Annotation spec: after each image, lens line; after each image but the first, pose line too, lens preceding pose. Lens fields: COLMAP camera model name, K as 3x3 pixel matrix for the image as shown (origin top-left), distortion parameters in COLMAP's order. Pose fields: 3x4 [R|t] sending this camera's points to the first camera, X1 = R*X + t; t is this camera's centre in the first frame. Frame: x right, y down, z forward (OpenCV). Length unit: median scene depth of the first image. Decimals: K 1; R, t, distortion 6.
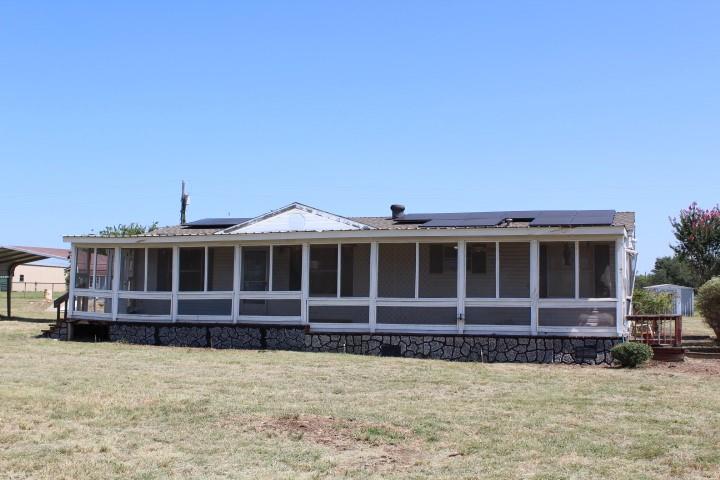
lens RADIAL K [[785.6, 0, 360.0], [0, 785.6, 240.0], [0, 0, 1]] dist [-0.094609, 0.001100]
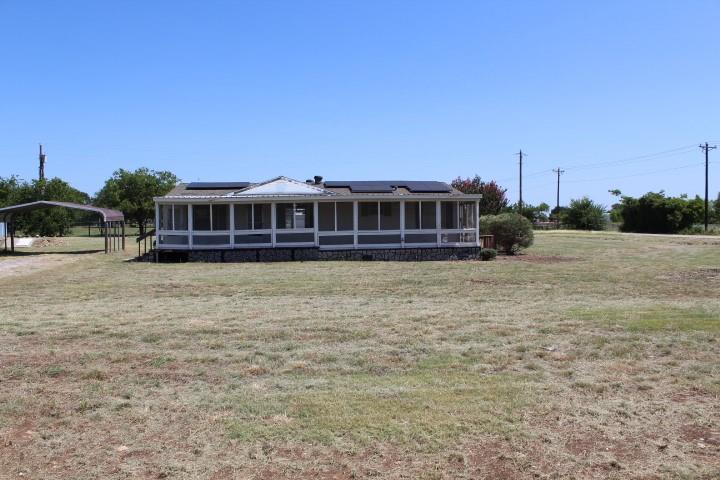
lens RADIAL K [[601.2, 0, 360.0], [0, 601.2, 240.0], [0, 0, 1]] dist [-0.165559, 0.147916]
pose [[0.912503, -0.031712, 0.407839, -0.546027], [-0.006629, 0.995713, 0.092255, -0.036252], [-0.409016, -0.086886, 0.908381, -0.306122]]
